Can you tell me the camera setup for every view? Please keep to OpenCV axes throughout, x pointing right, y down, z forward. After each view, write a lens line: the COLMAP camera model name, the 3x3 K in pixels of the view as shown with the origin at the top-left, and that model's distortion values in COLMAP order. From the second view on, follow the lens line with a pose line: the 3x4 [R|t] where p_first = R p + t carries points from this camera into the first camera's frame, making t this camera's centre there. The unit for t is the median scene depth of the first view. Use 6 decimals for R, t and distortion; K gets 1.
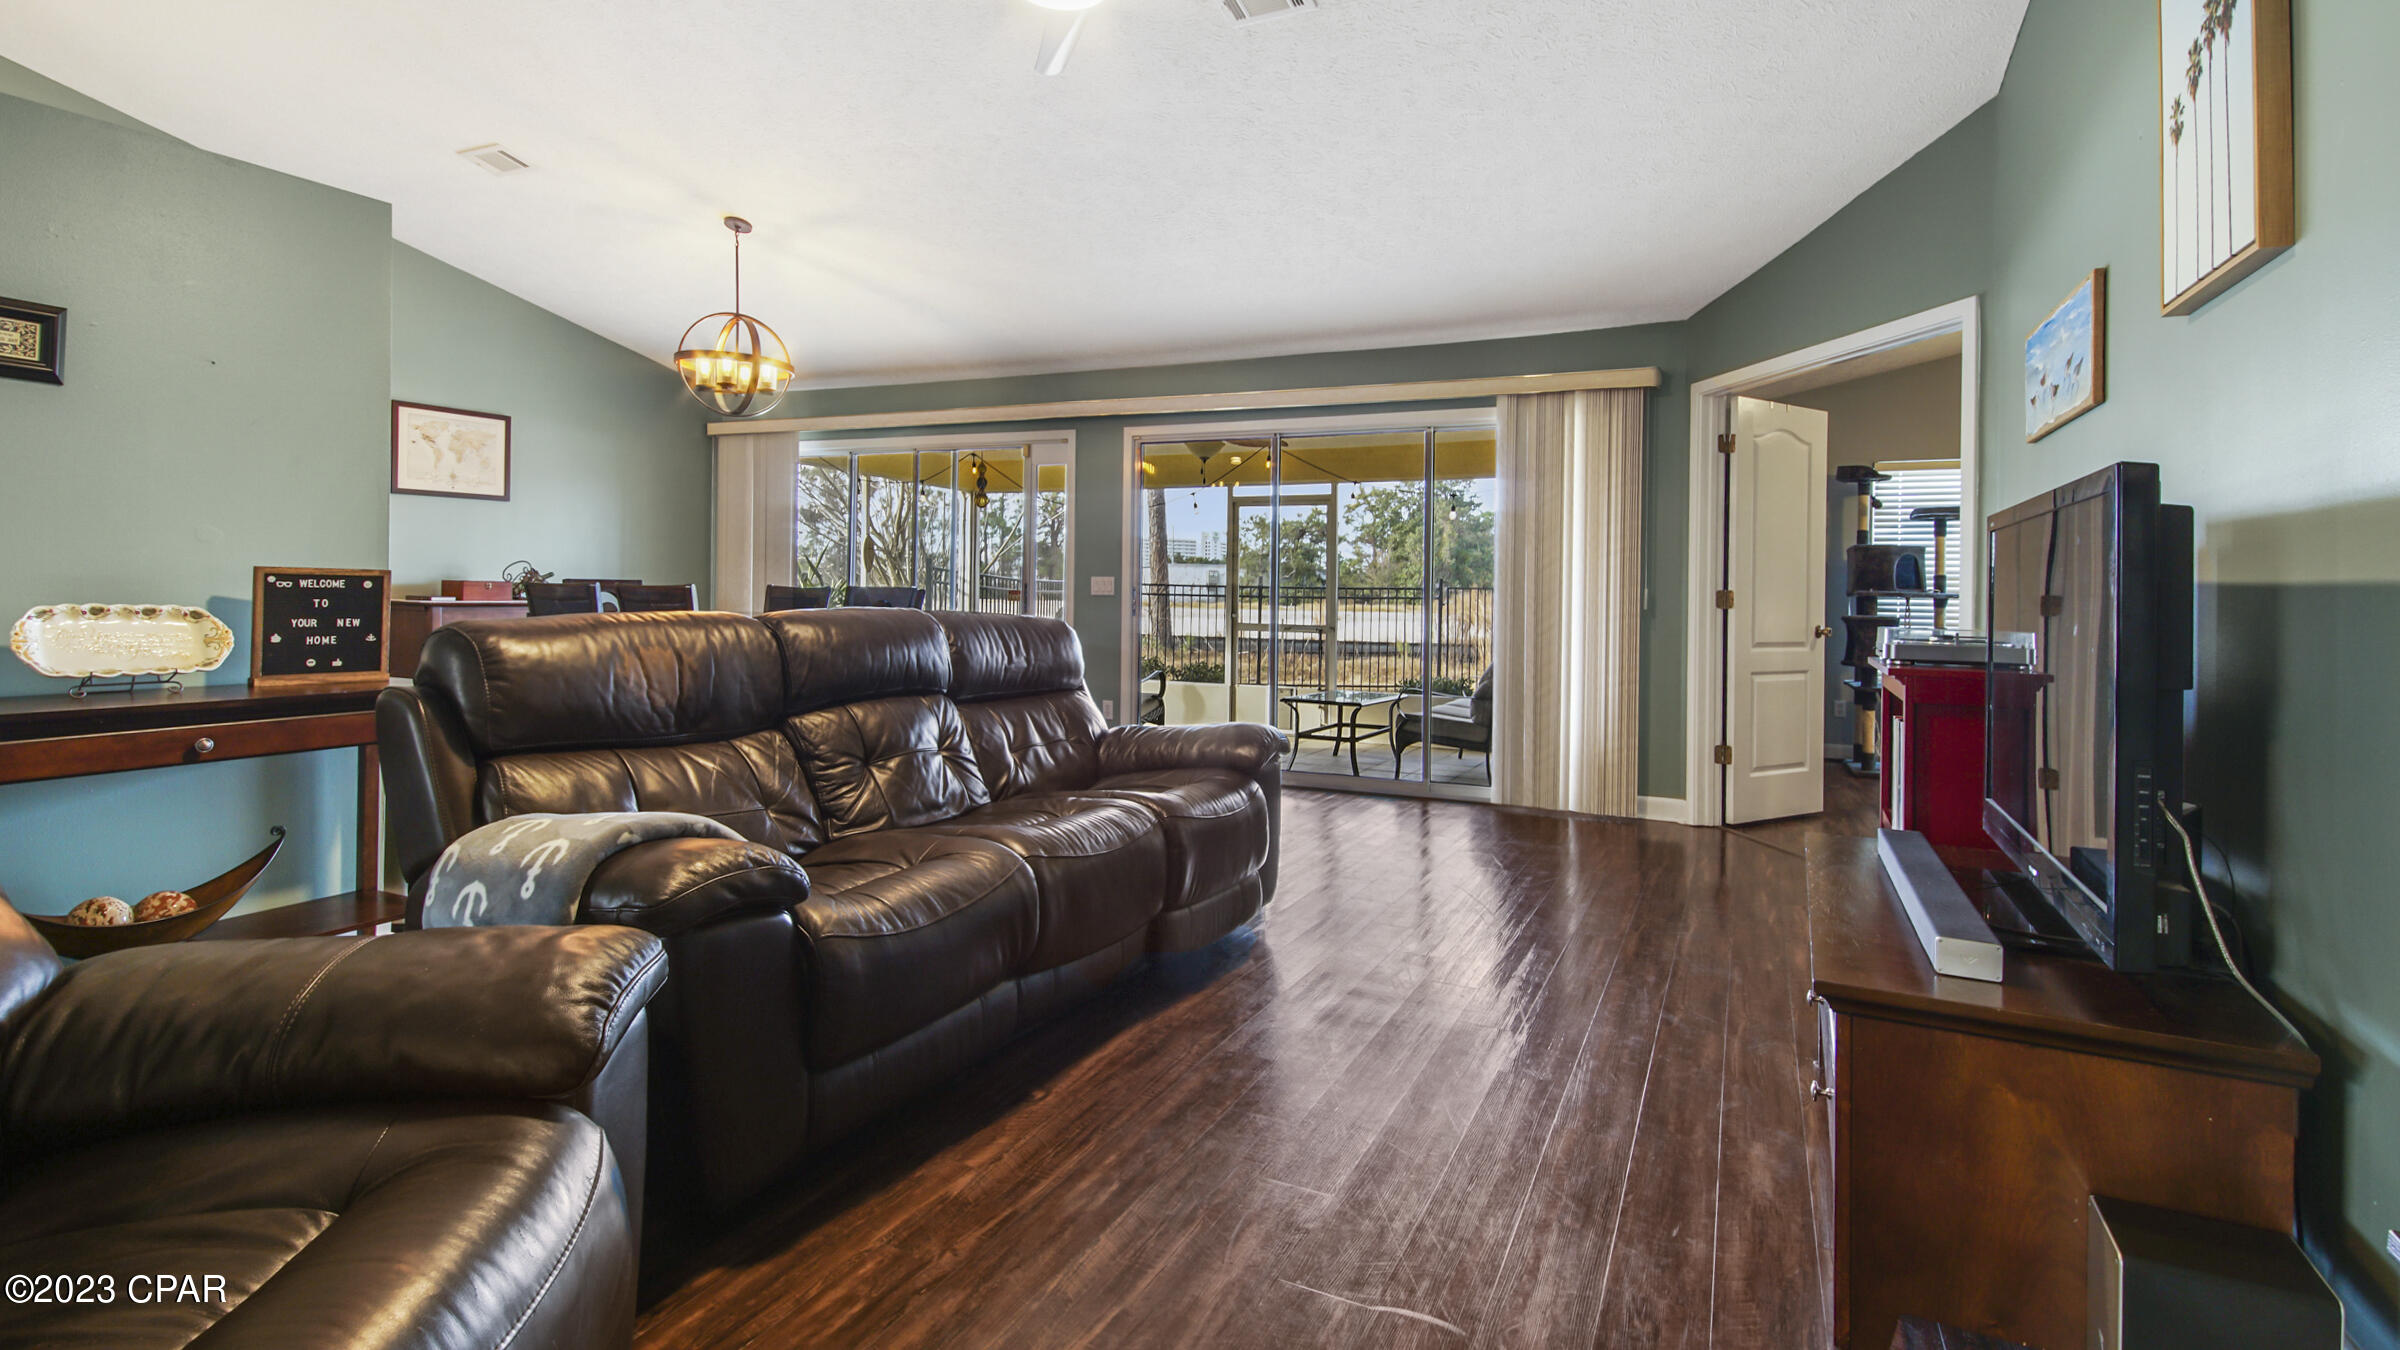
lens RADIAL K [[1137.0, 0, 1208.8], [0, 1137.0, 650.9], [0, 0, 1]] dist [0.011335, 0.000299]
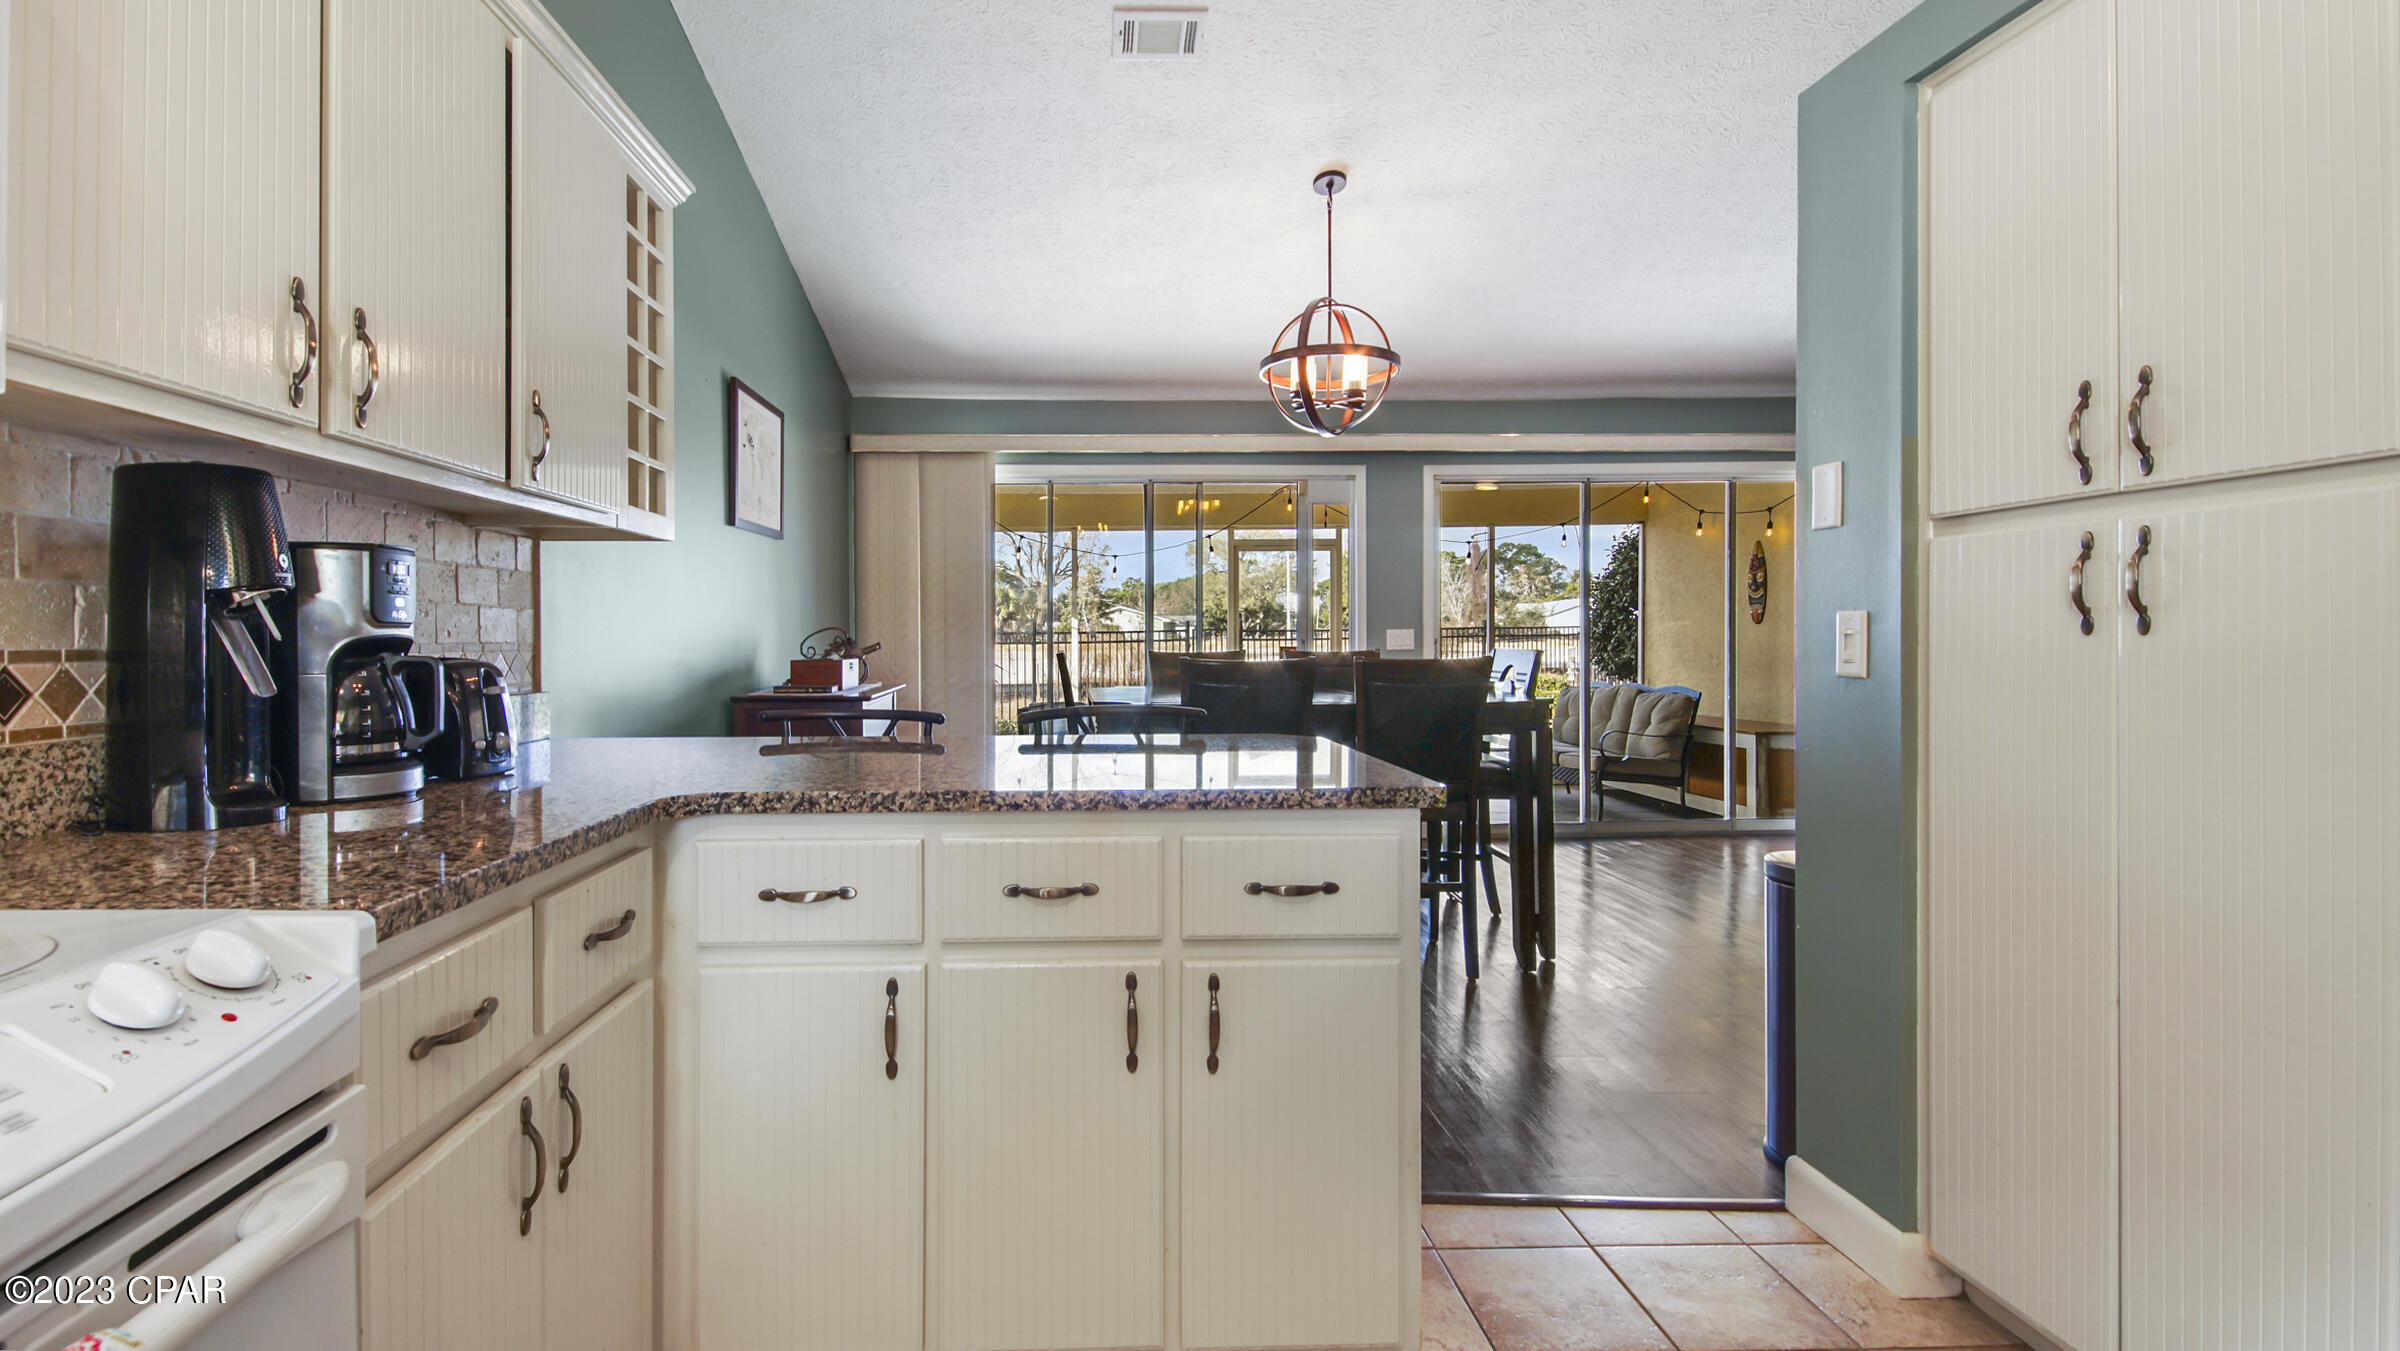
lens RADIAL K [[1137.0, 0, 1209.7], [0, 1137.0, 667.0], [0, 0, 1]] dist [0.011335, 0.000299]
pose [[0.847006, -0.043482, 0.529802, -0.685270], [0.052652, 0.998610, -0.002216, -0.041417], [-0.528970, 0.029772, 0.848118, 0.310063]]
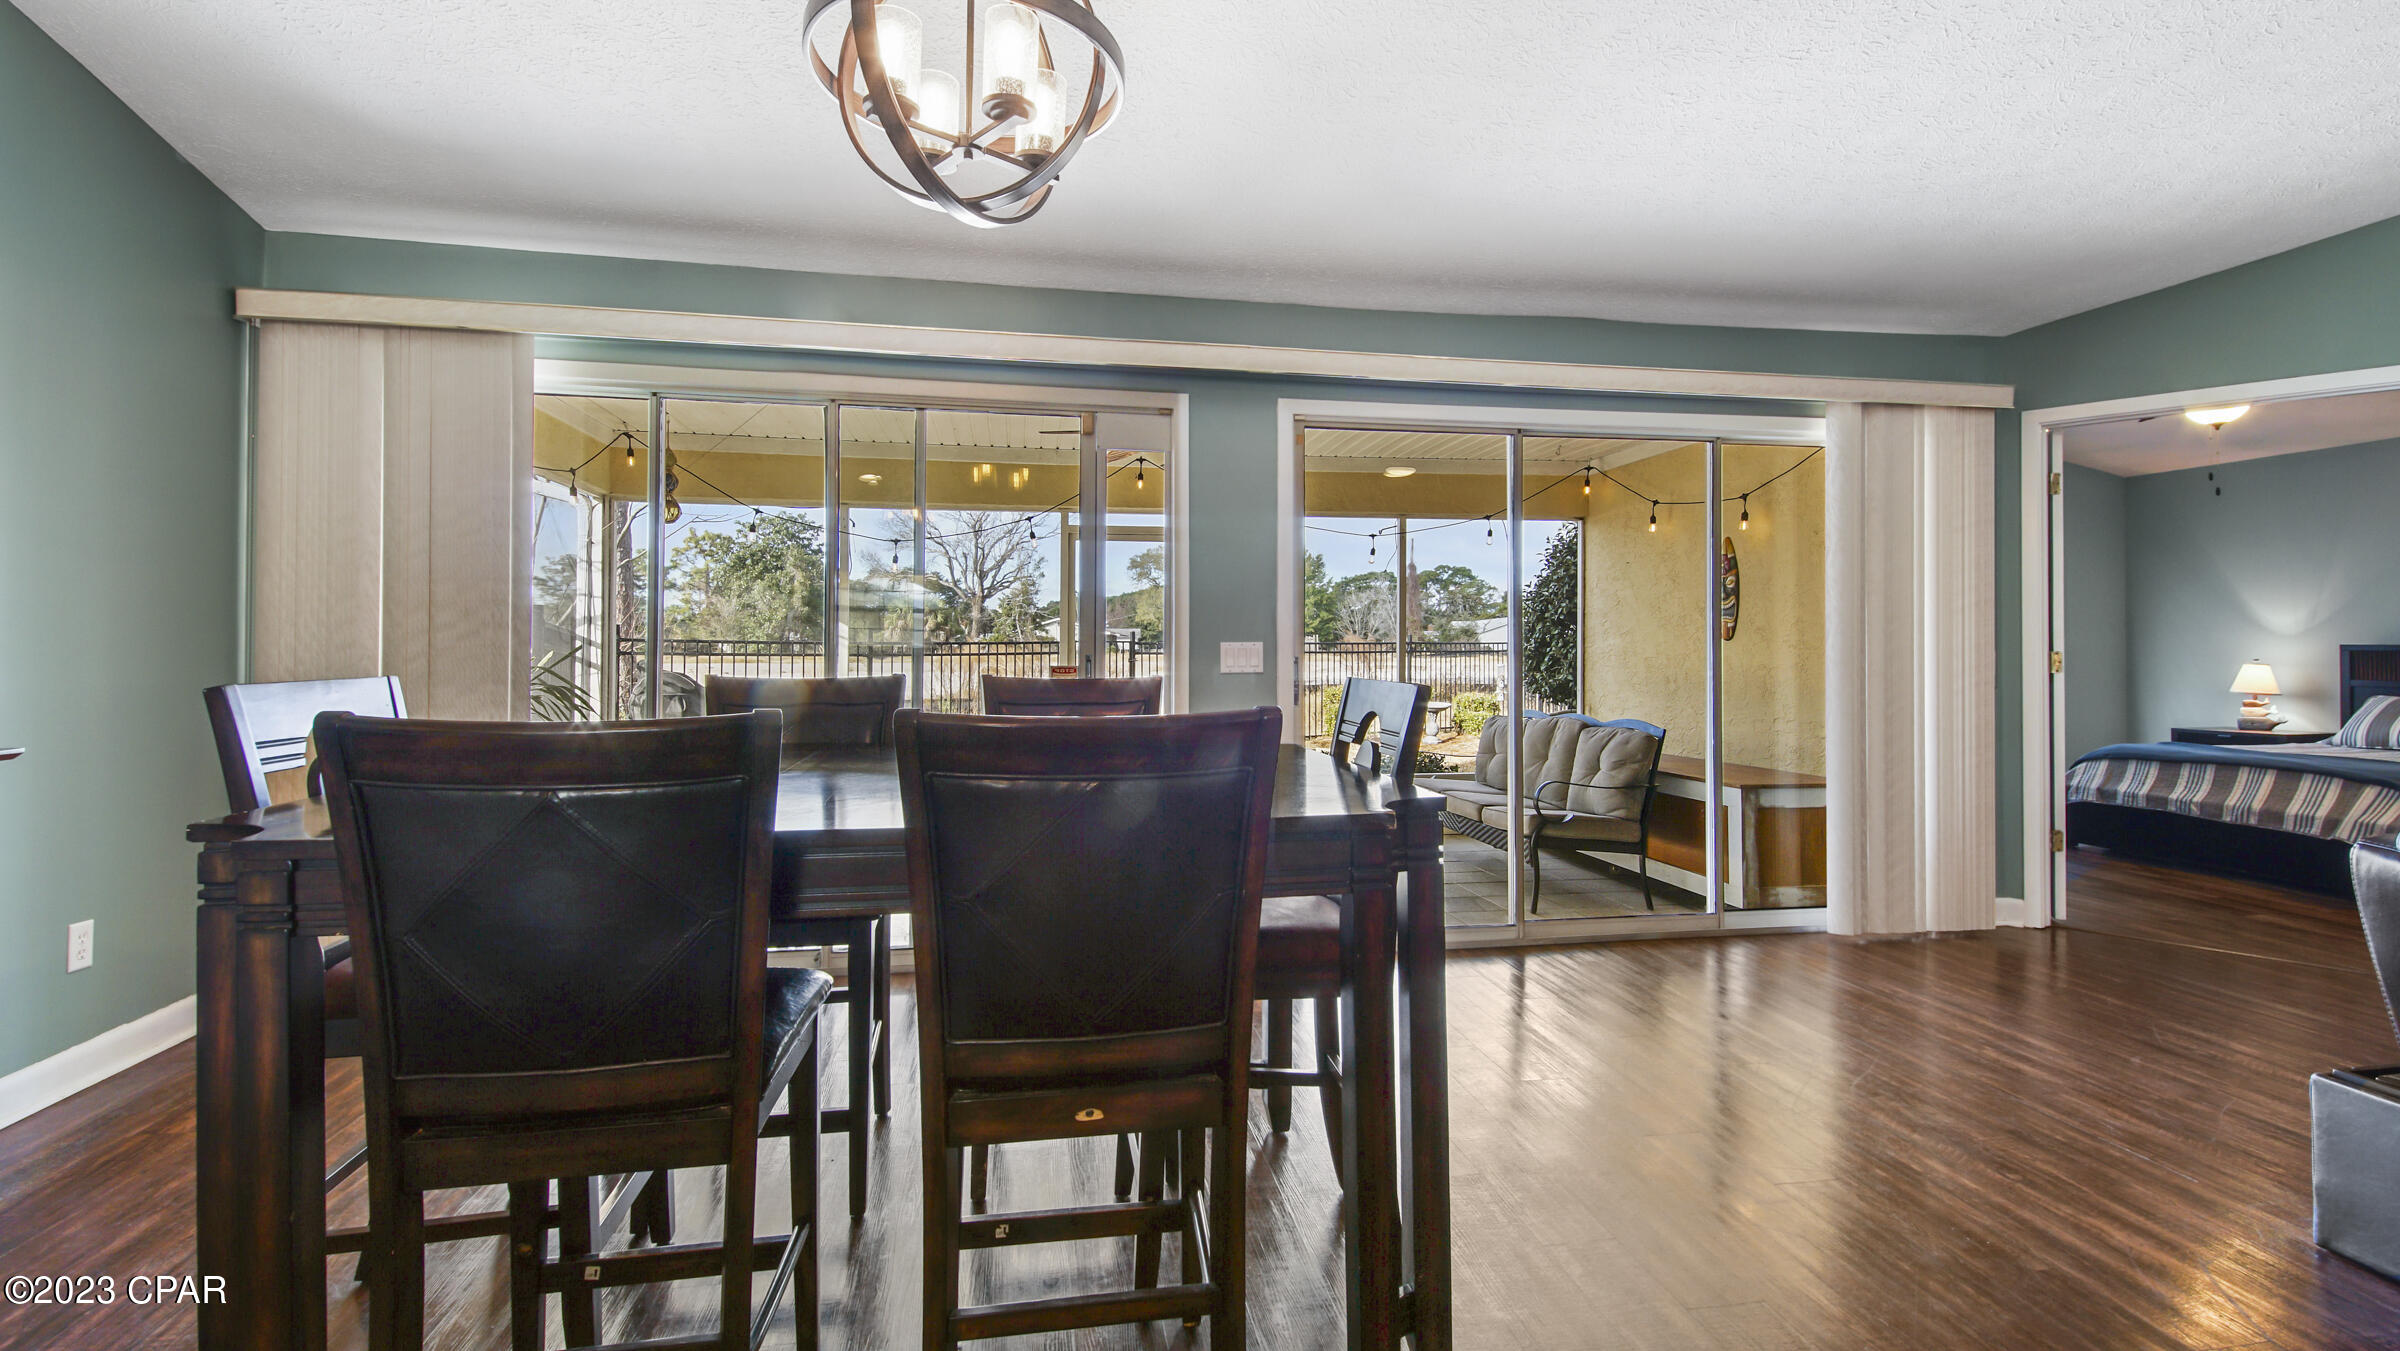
lens RADIAL K [[1056.6, 0, 1218.9], [0, 1056.6, 638.6], [0, 0, 1]] dist [0.013783, -0.004220]
pose [[0.821938, -0.015248, 0.569372, -0.409740], [0.043934, 0.998361, -0.036687, -0.046827], [-0.567880, 0.055170, 0.821261, 0.539542]]
